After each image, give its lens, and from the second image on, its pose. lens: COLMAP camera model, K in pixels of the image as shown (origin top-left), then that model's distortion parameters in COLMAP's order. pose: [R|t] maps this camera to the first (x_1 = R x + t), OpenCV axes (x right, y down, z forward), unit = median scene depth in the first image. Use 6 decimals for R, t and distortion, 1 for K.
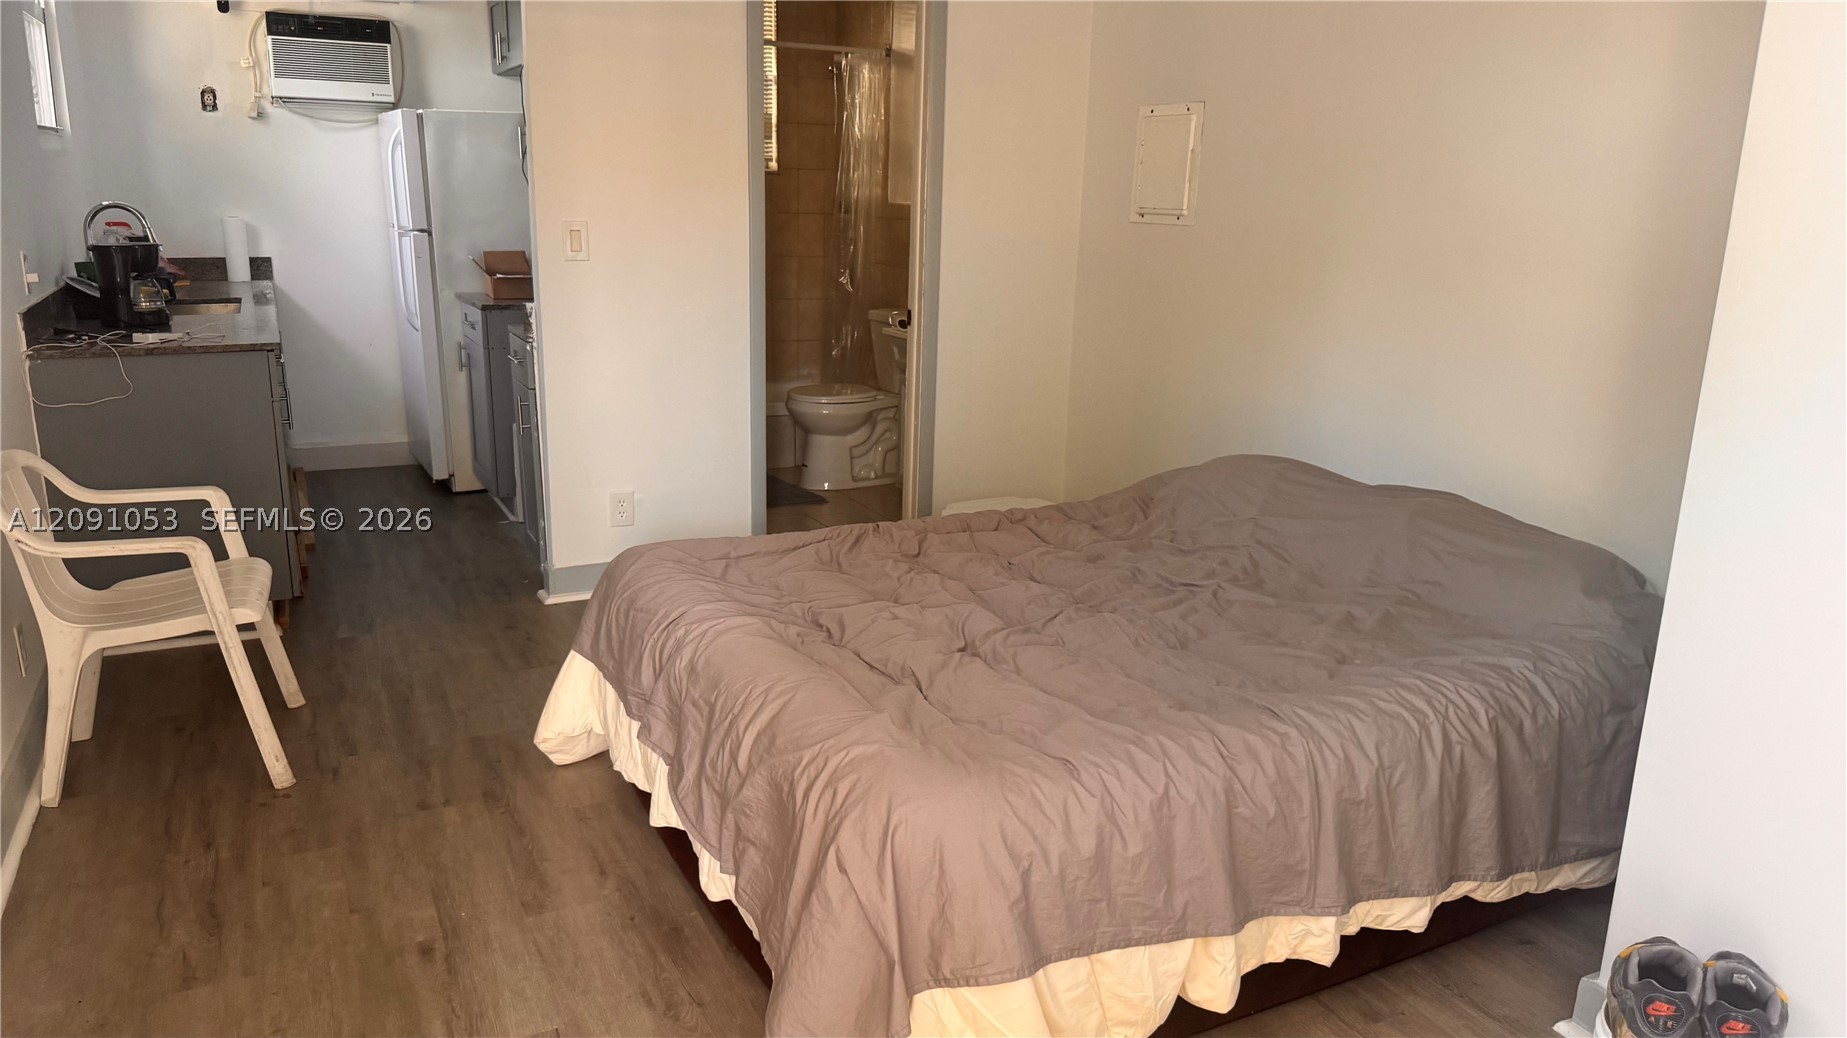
lens RADIAL K [[1245.1, 0, 923.5], [0, 1245.1, 519.0], [0, 0, 1]] dist [0.002579, -0.028999]
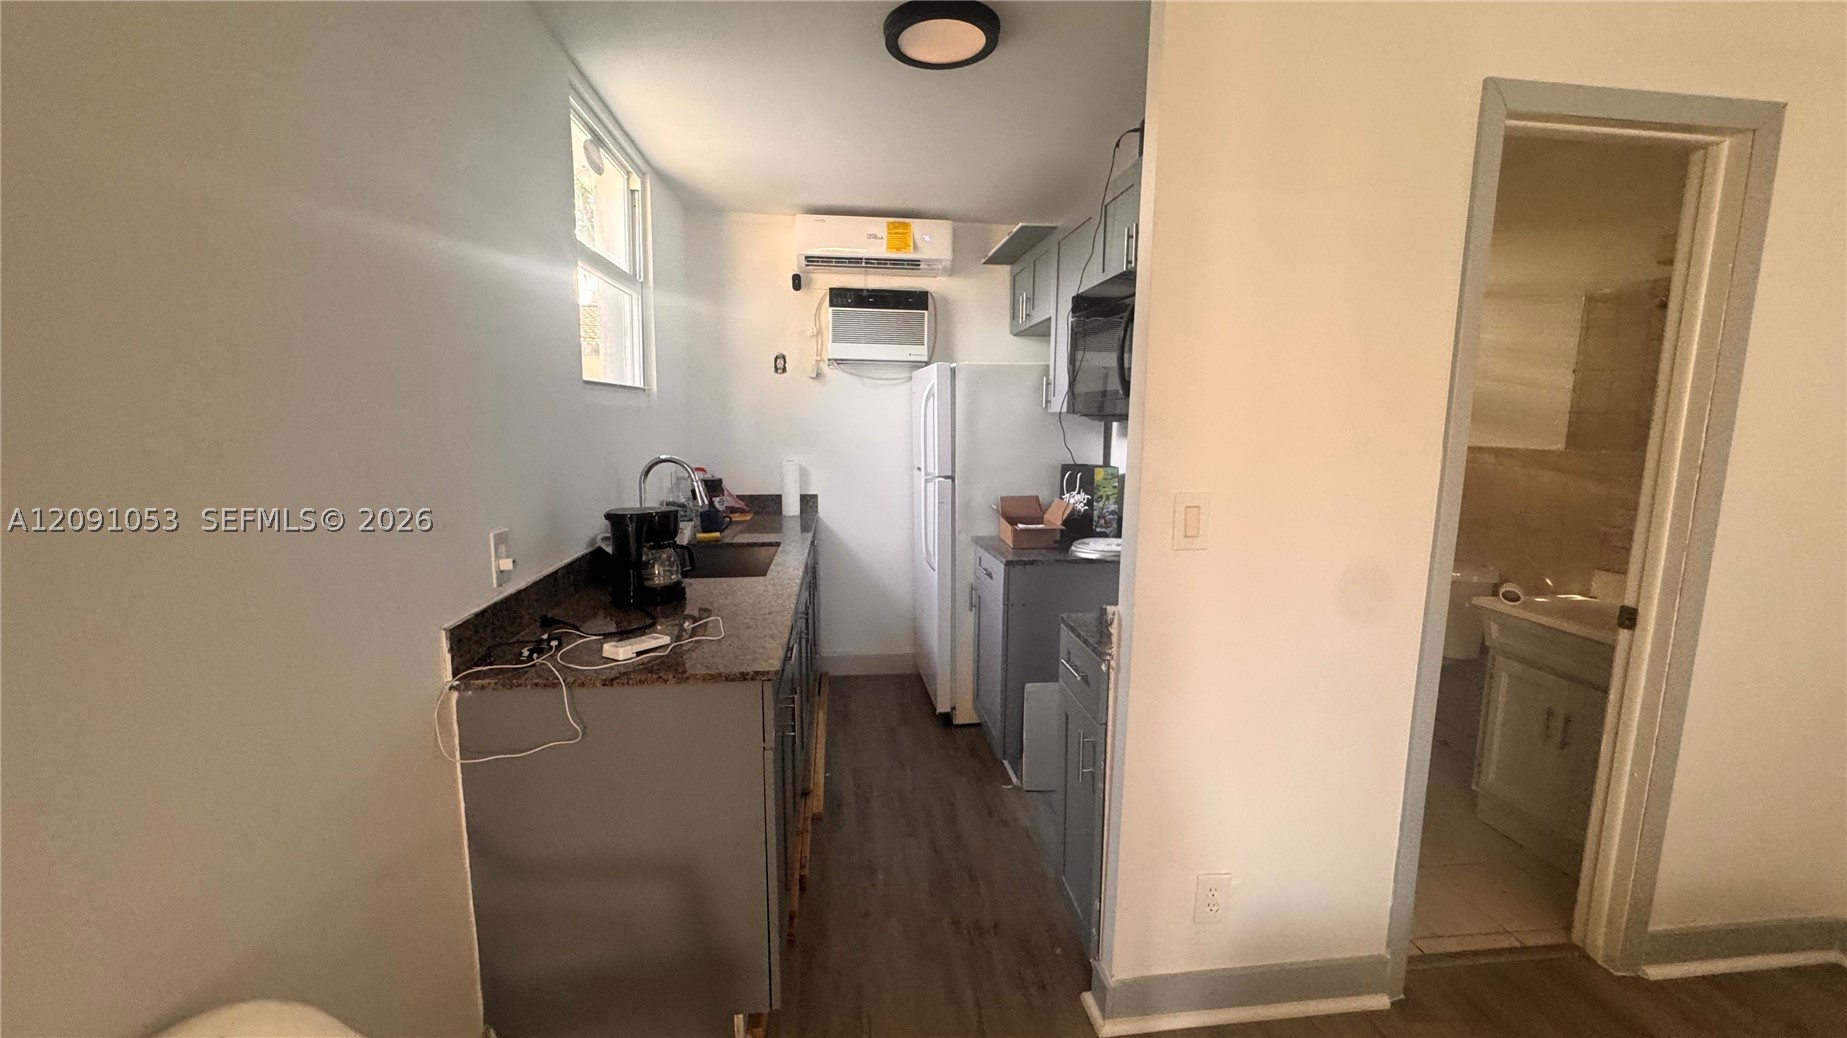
lens RADIAL K [[739.9, 0, 923.5], [0, 739.9, 519.0], [0, 0, 1]] dist [-0.000800, -0.000017]
pose [[0.934336, 0.028667, -0.355238, -0.196075], [-0.074925, 0.990284, -0.117152, -0.120506], [0.348428, 0.136076, 0.927406, 0.417088]]
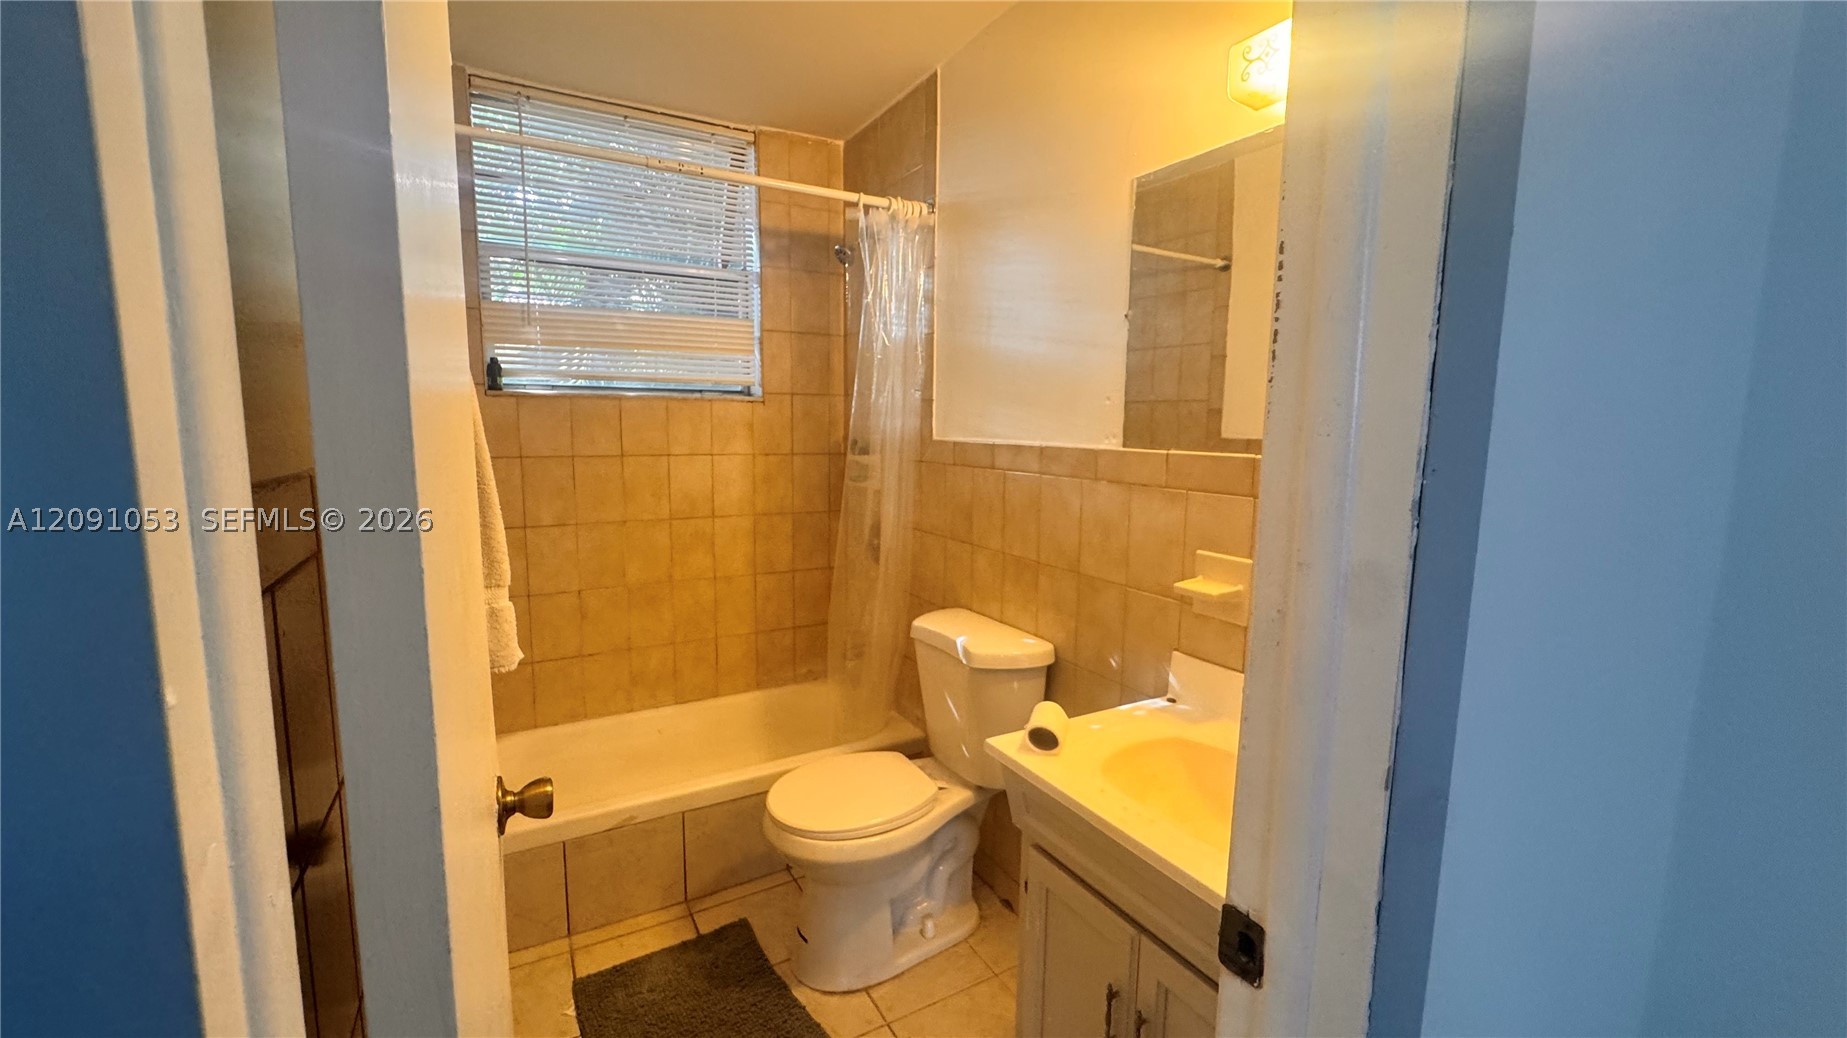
lens RADIAL K [[739.9, 0, 923.5], [0, 739.9, 519.0], [0, 0, 1]] dist [-0.000800, -0.000017]
pose [[0.998955, -0.026533, 0.037216, -0.059100], [0.030990, 0.991698, -0.124800, -0.196696], [-0.033596, 0.125823, 0.991484, 0.744639]]
